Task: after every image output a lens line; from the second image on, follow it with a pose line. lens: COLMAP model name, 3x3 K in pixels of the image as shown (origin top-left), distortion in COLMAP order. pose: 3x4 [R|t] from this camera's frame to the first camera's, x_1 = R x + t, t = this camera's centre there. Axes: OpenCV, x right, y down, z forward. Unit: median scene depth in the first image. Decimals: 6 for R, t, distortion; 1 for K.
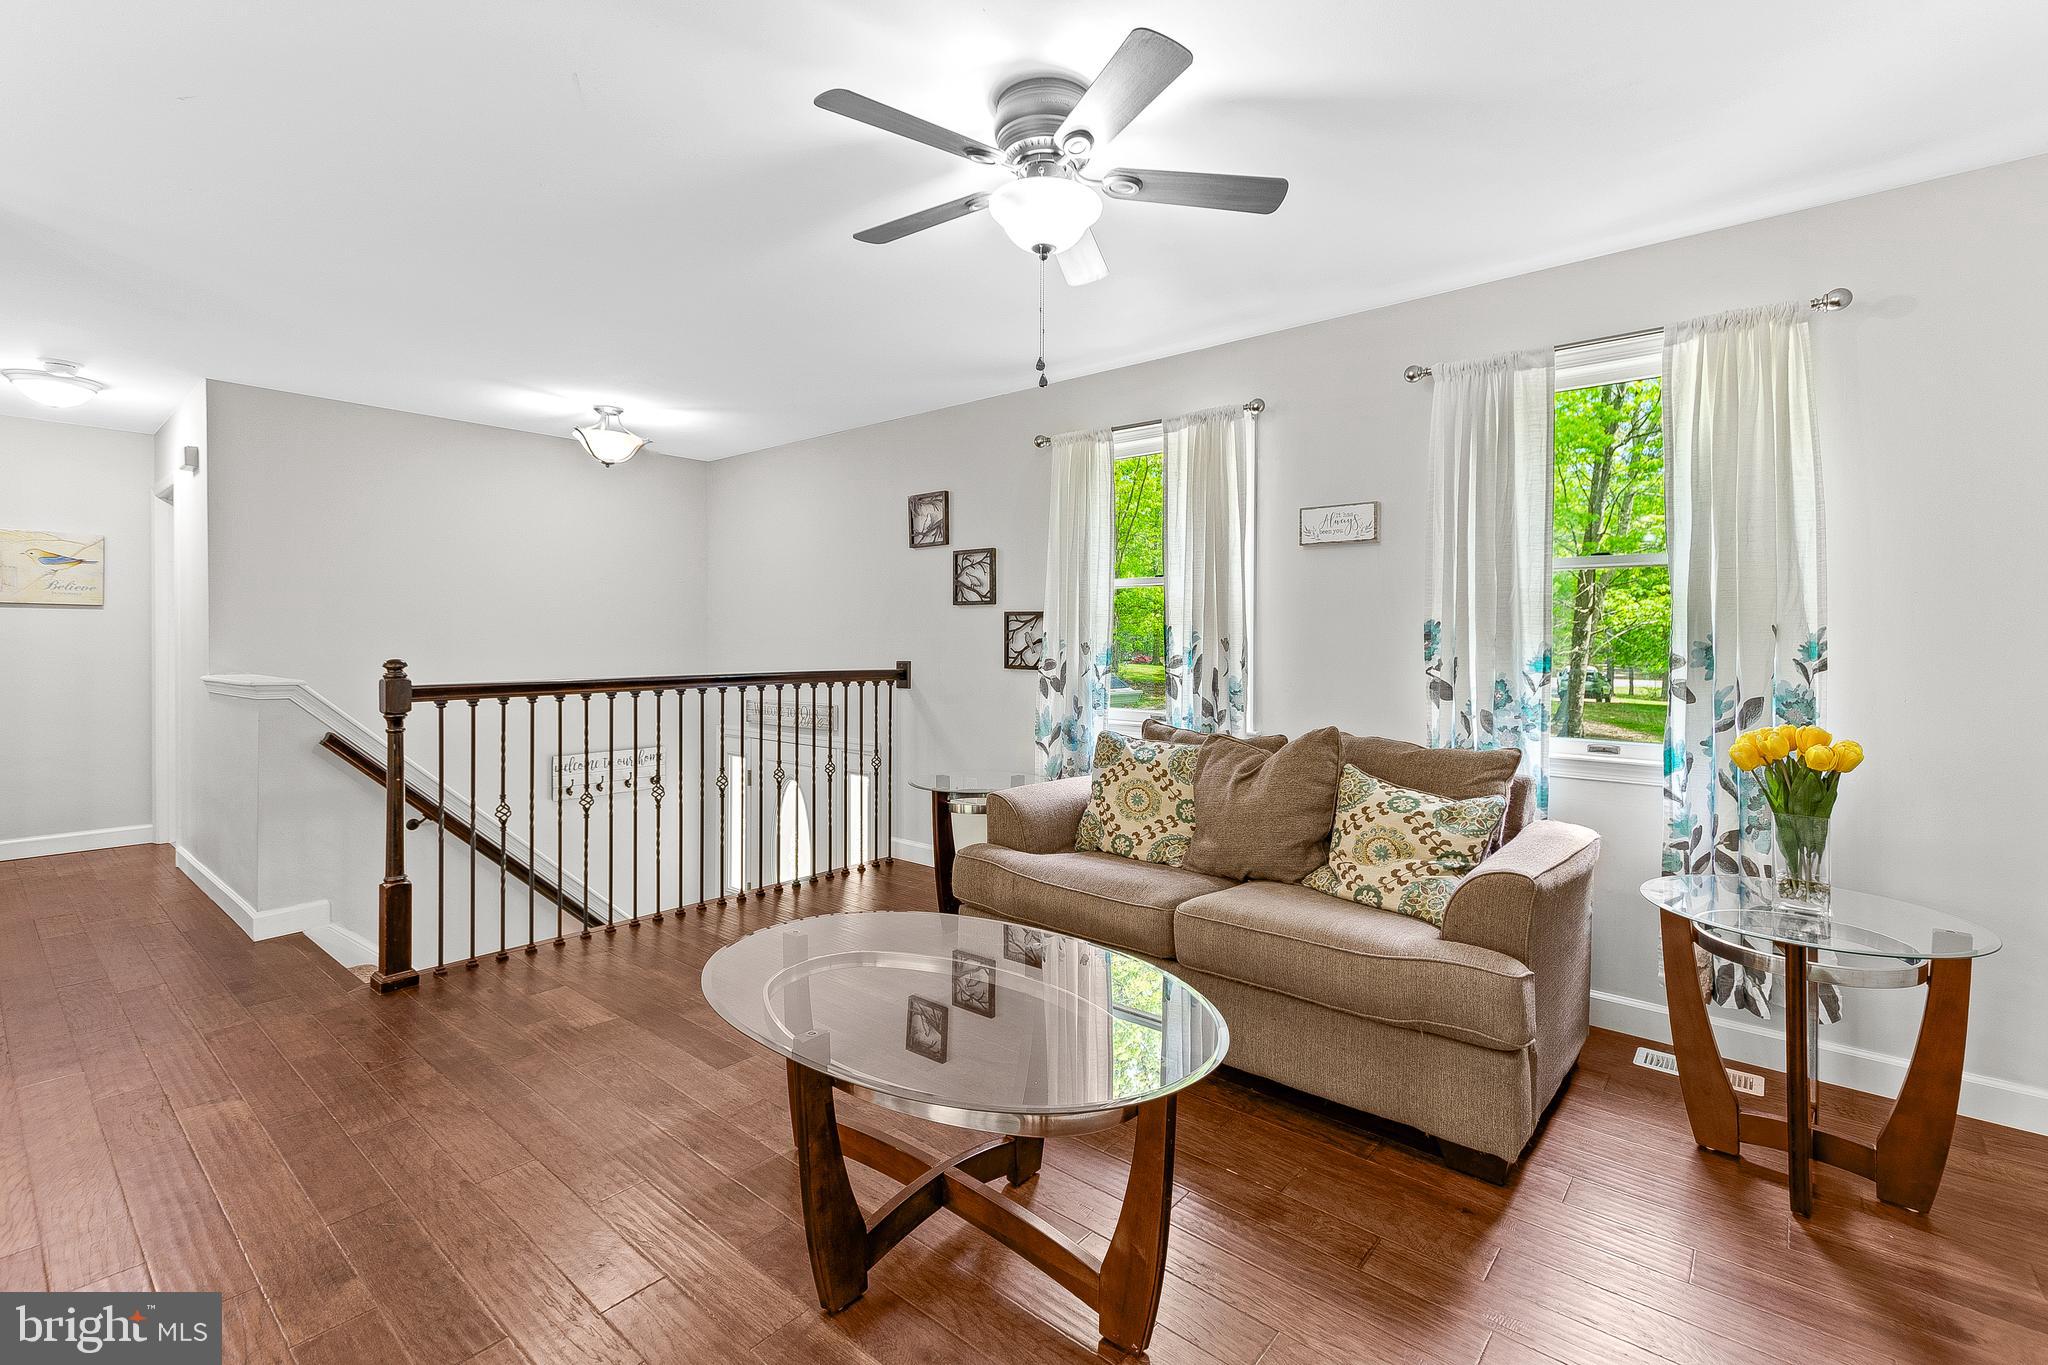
lens RADIAL K [[898.7, 0, 1029.3], [0, 898.7, 658.8], [0, 0, 1]] dist [0.008359, 0.000245]
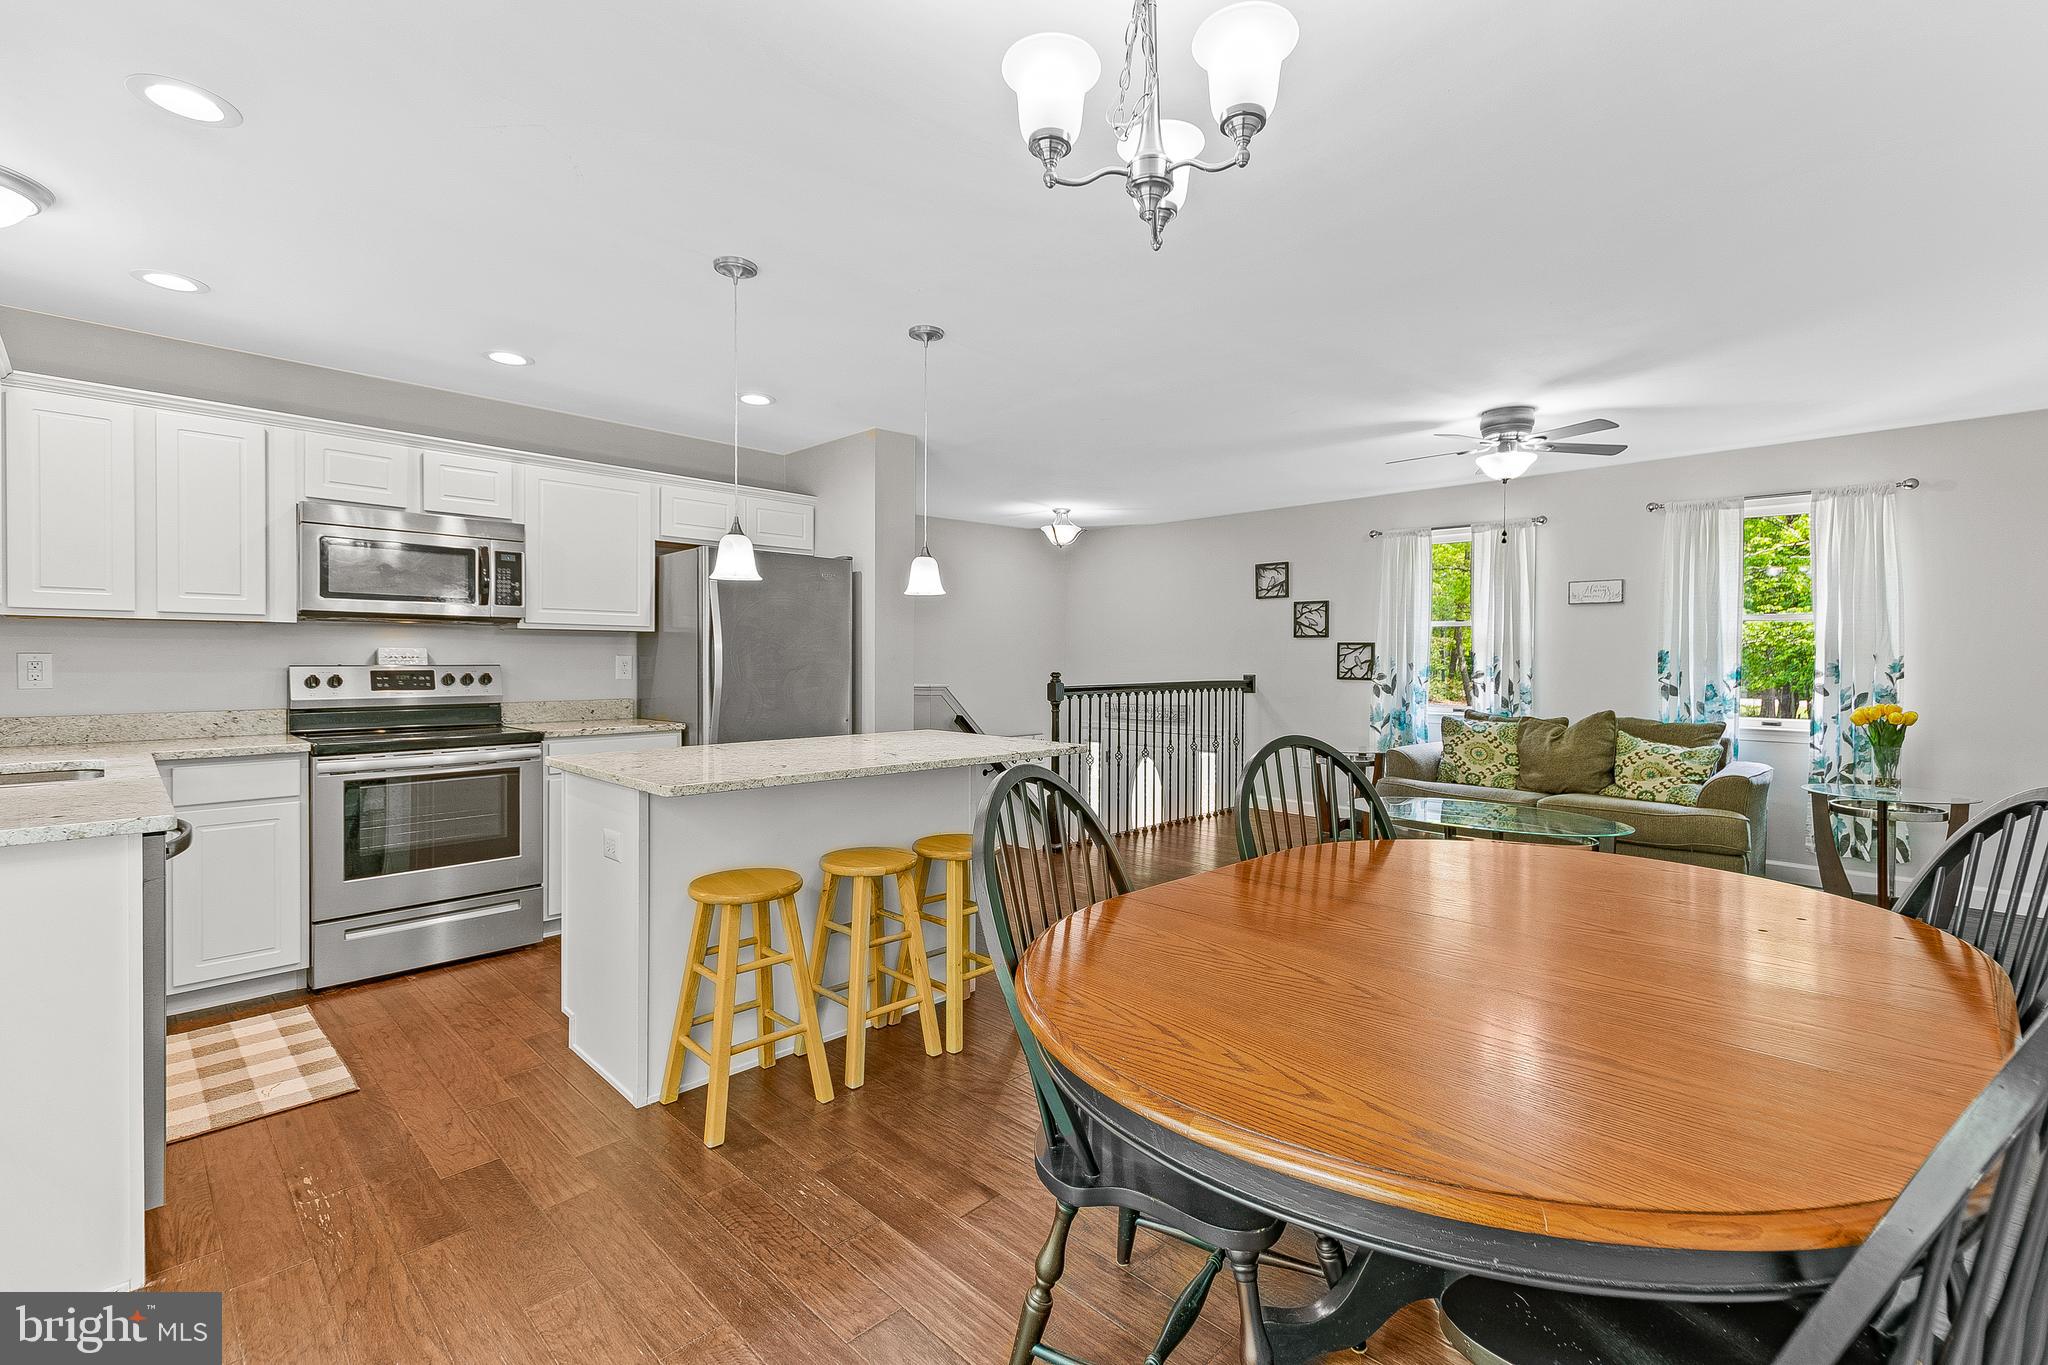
lens RADIAL K [[874.8, 0, 1024.0], [0, 874.8, 682.5], [0, 0, 1]] dist [0.001178, -0.000369]
pose [[0.996199, 0.002719, -0.087068, -0.659228], [-0.002132, 0.999974, 0.006843, 0.010646], [0.087084, -0.006631, 0.996179, -0.818737]]
